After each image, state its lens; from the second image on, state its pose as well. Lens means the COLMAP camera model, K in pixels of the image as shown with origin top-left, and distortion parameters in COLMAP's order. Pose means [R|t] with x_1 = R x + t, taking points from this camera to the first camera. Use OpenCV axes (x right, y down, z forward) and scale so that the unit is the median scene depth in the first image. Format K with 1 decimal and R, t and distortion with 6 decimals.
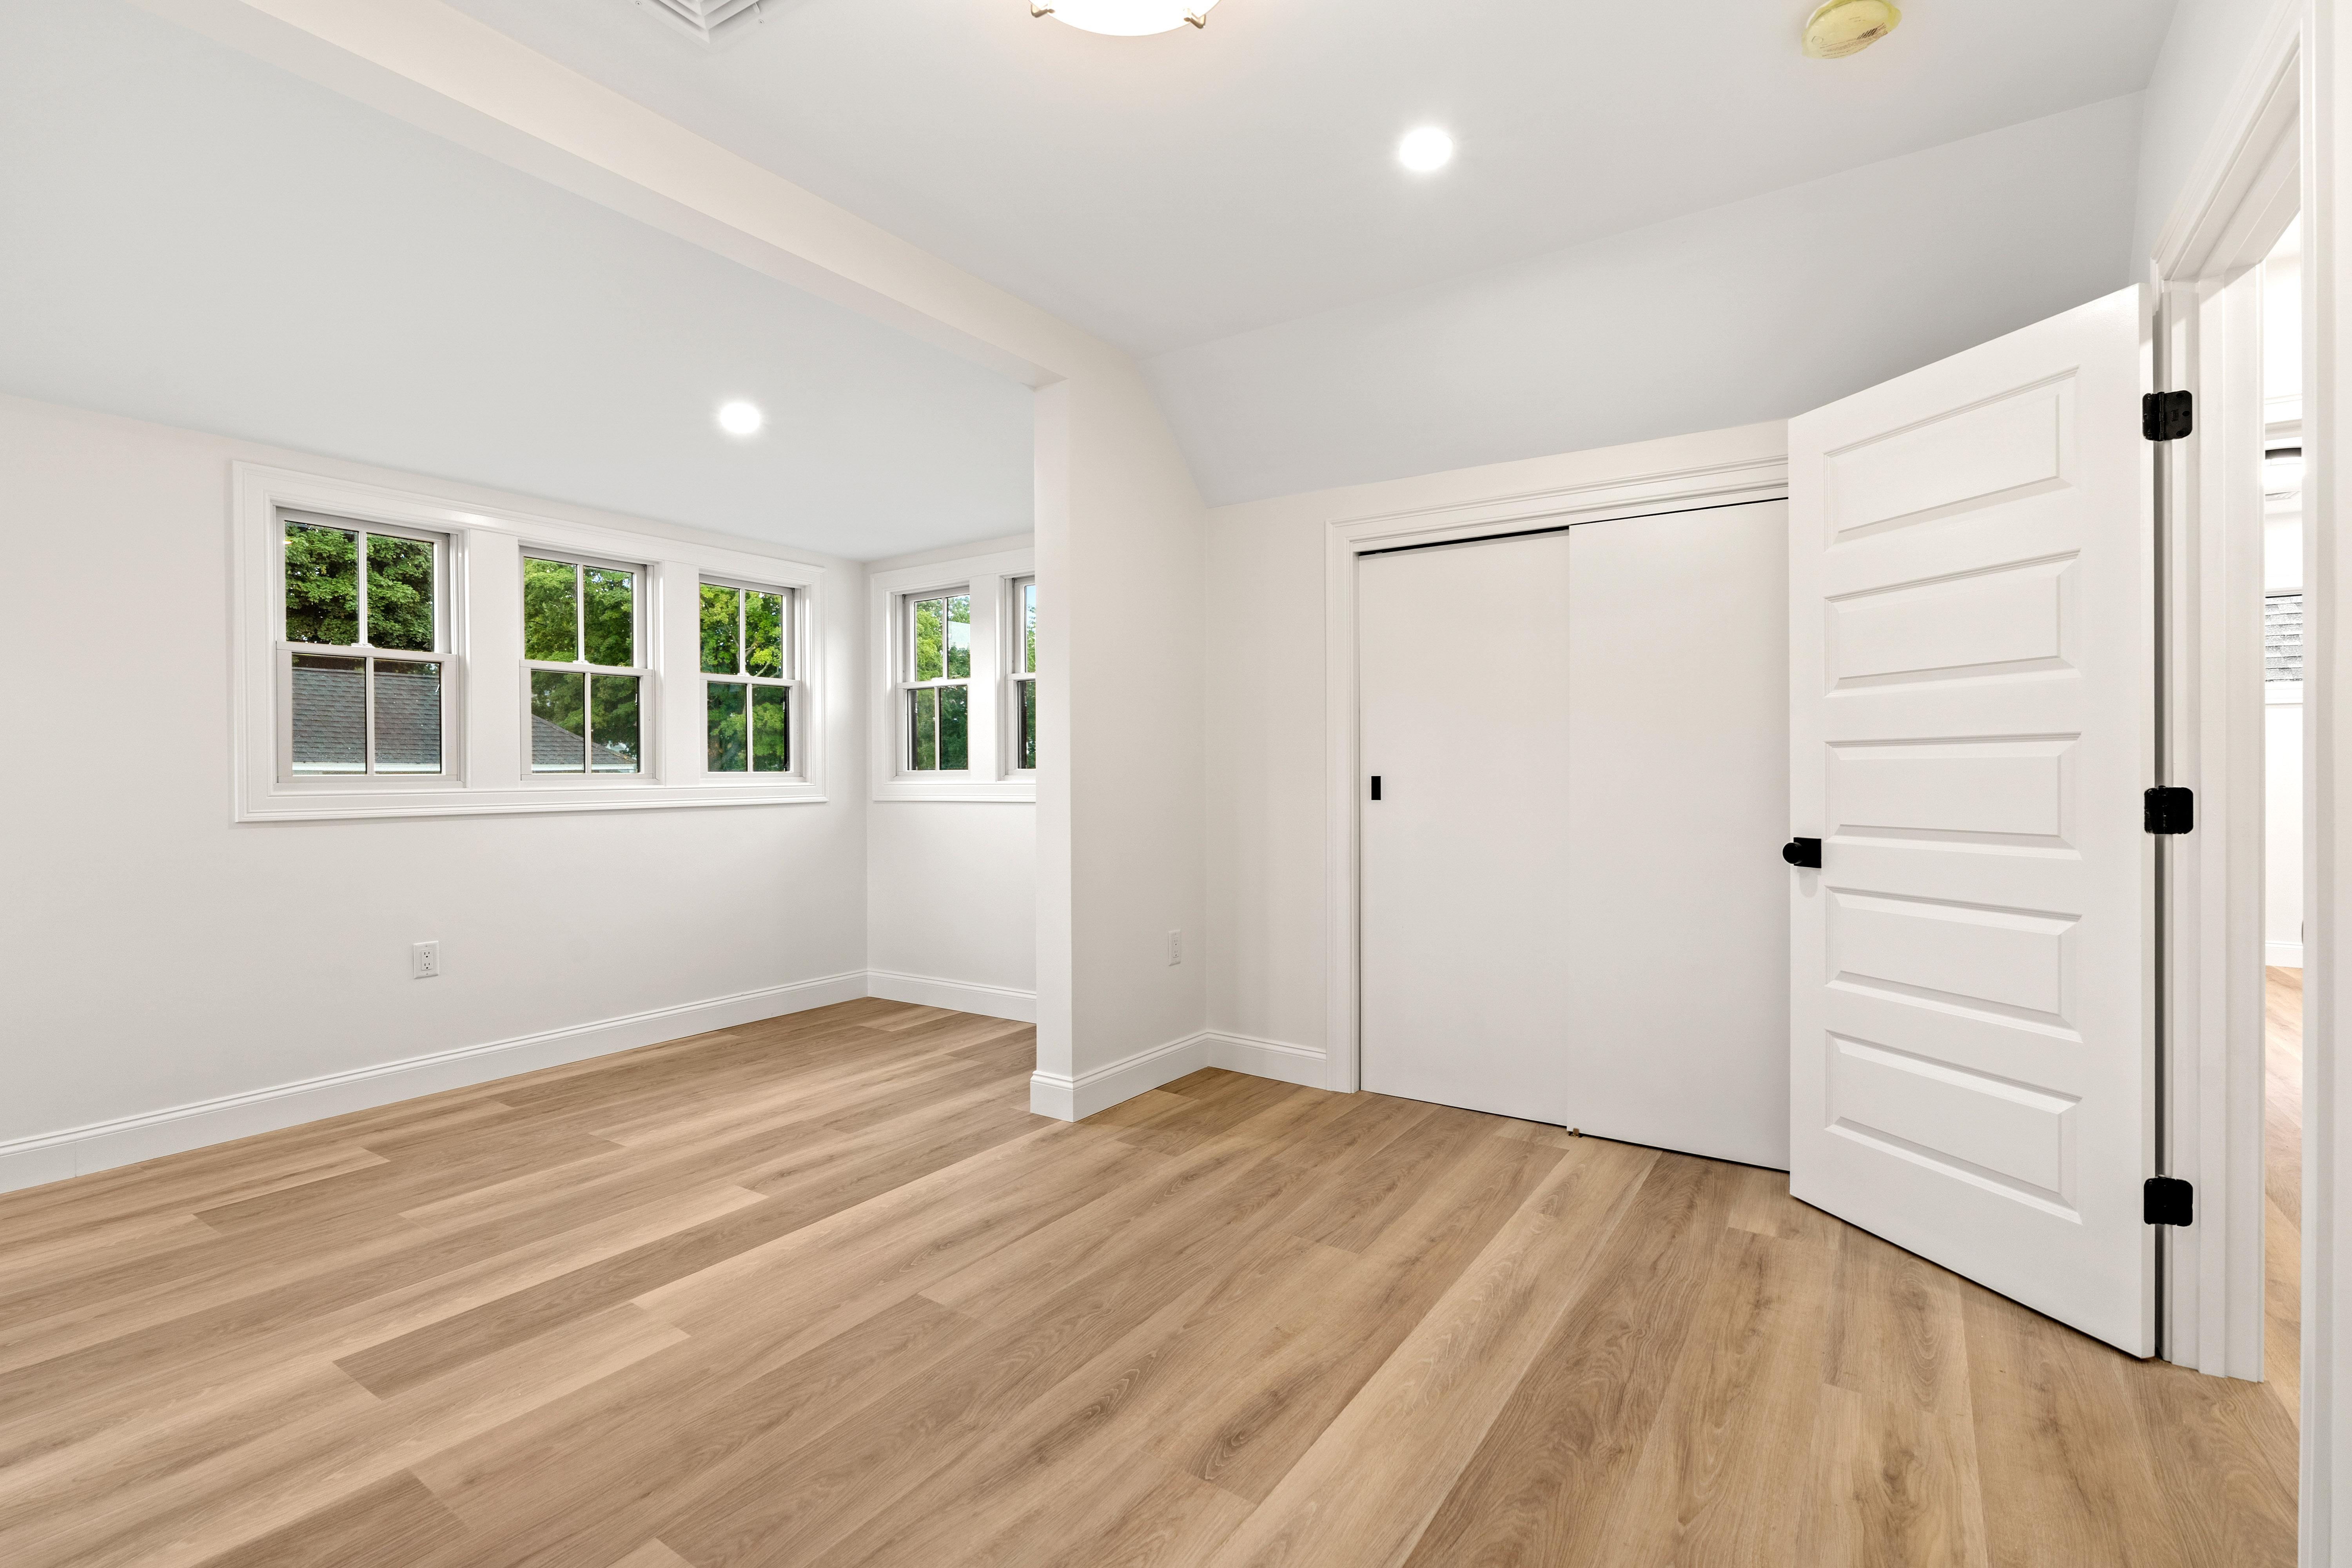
lens RADIAL K [[1074.3, 0, 1183.7], [0, 1074.3, 784.9], [0, 0, 1]] dist [-0.013186, 0.005730]
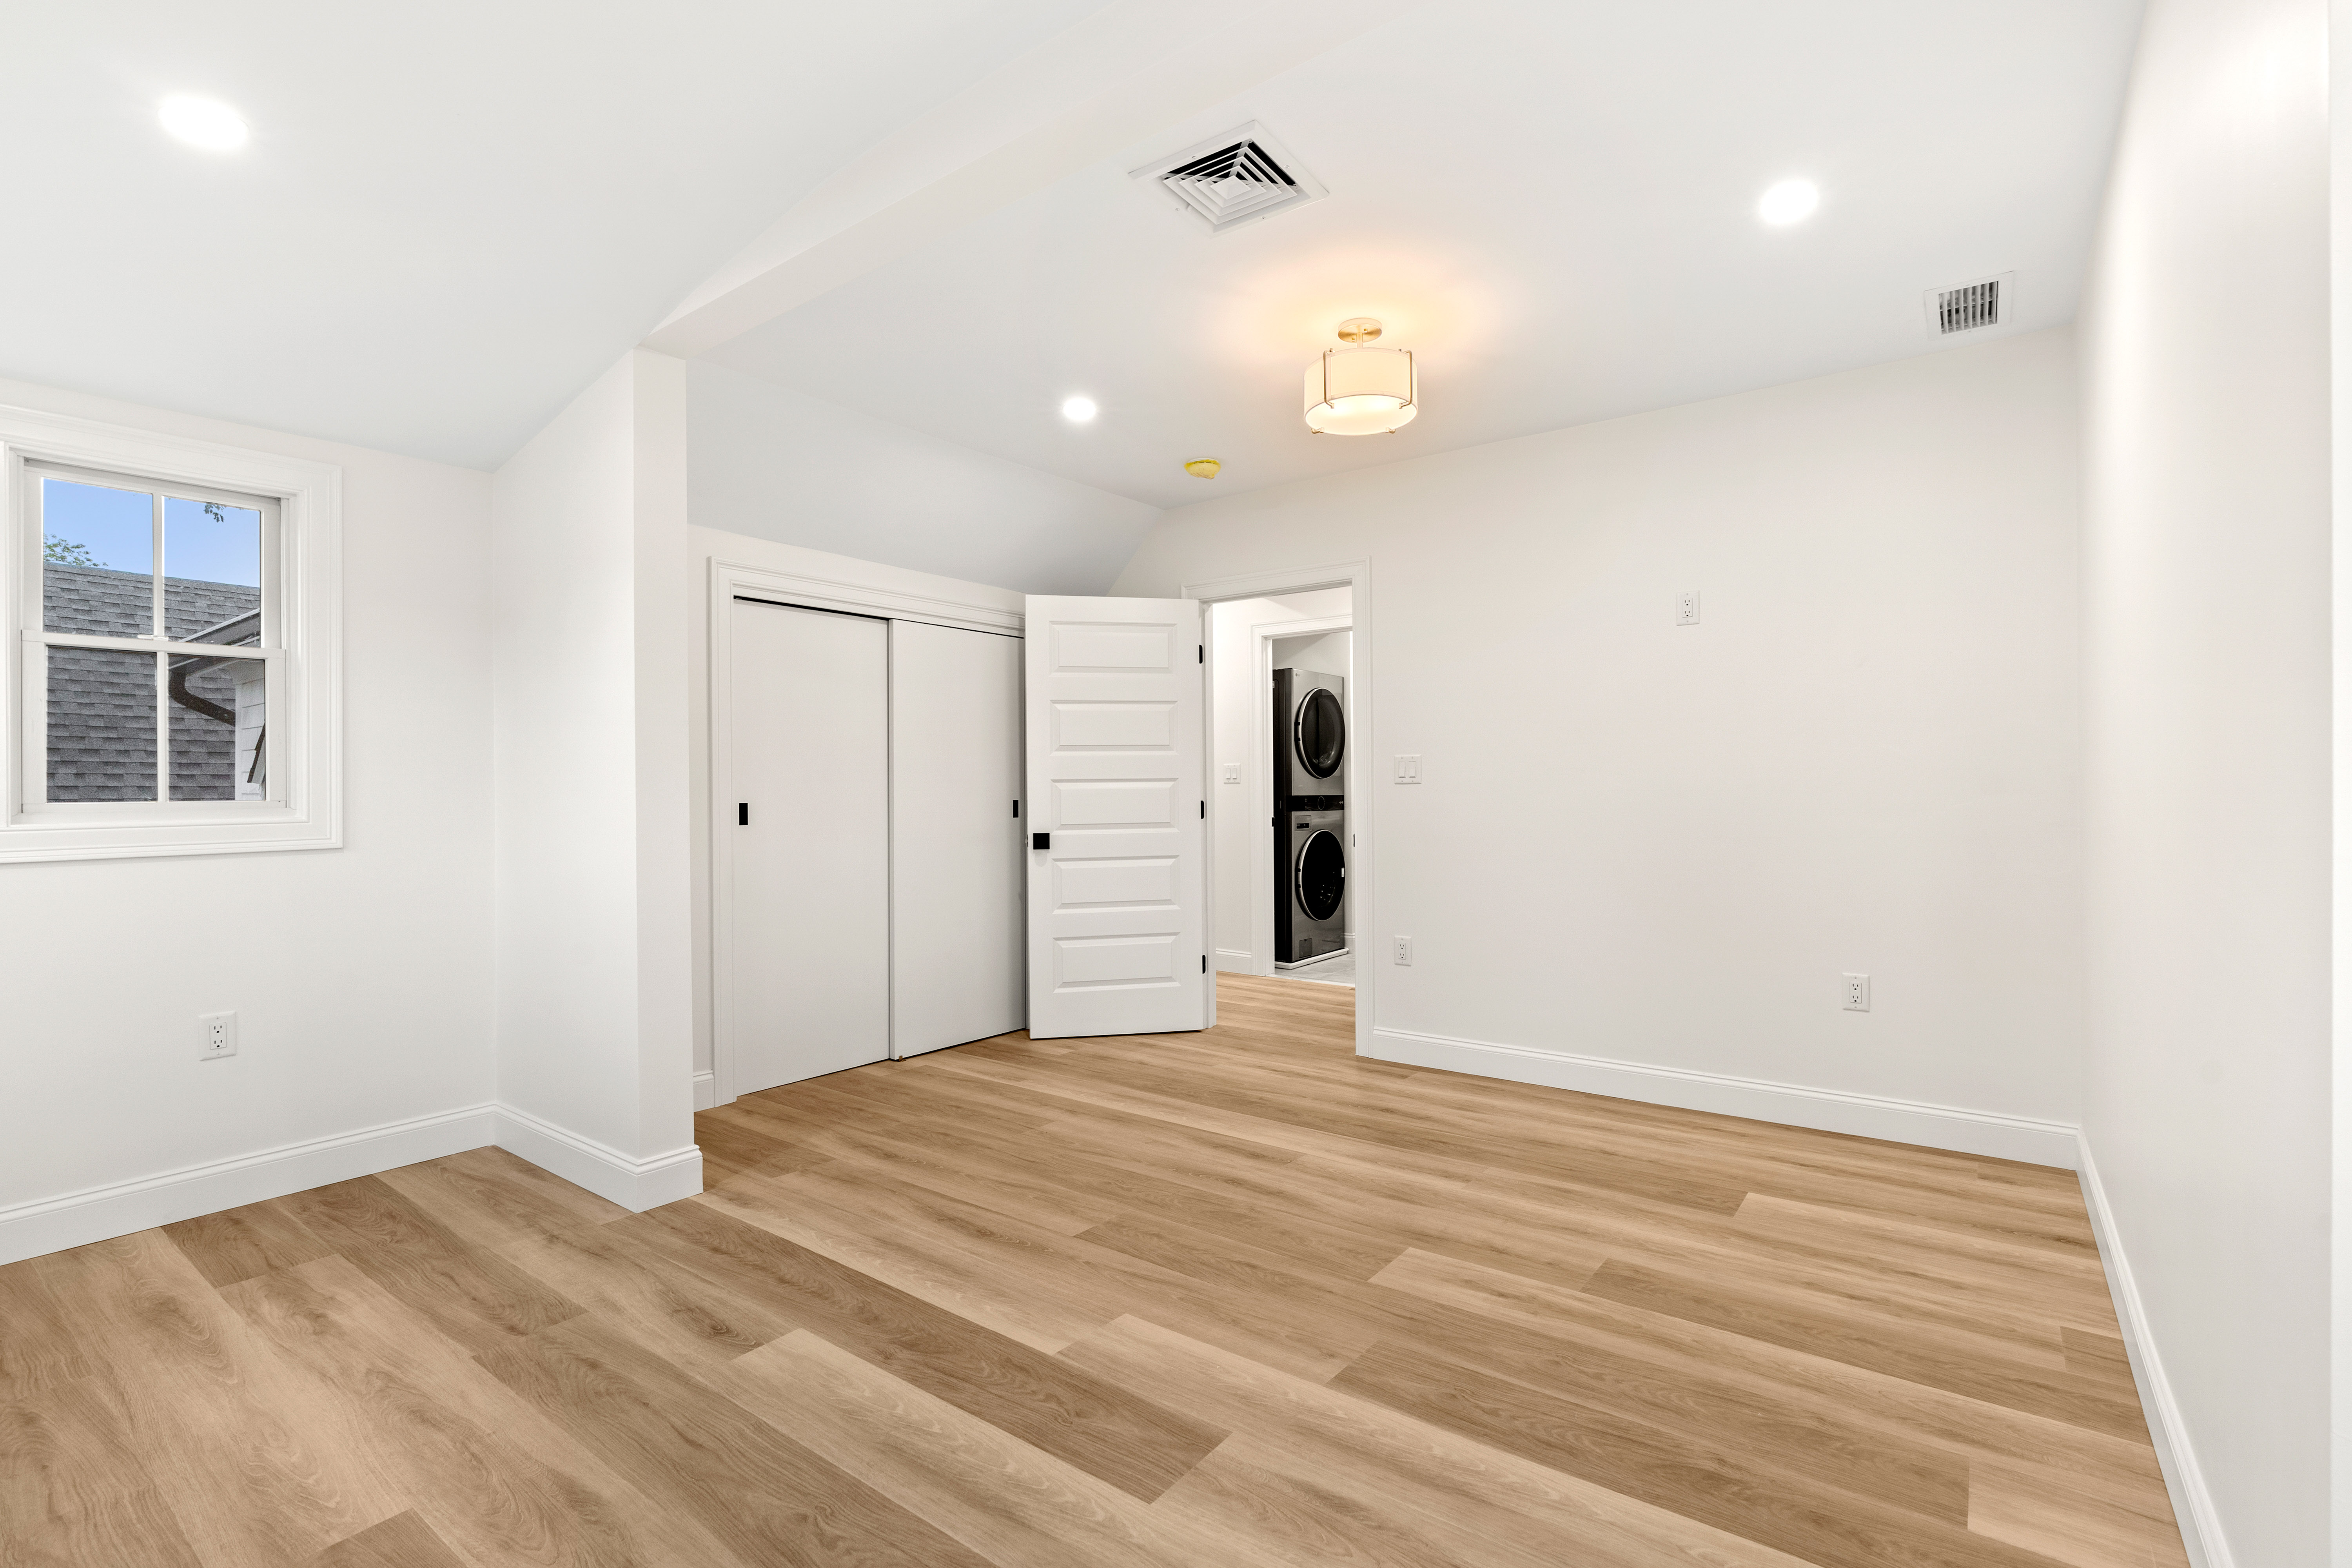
lens RADIAL K [[1074.3, 0, 1183.7], [0, 1074.3, 784.9], [0, 0, 1]] dist [-0.013186, 0.005730]
pose [[0.051438, 0.005916, 0.998659, -1.223266], [0.020304, 0.999770, -0.006968, -0.013570], [-0.998470, 0.020635, 0.051307, 0.685478]]
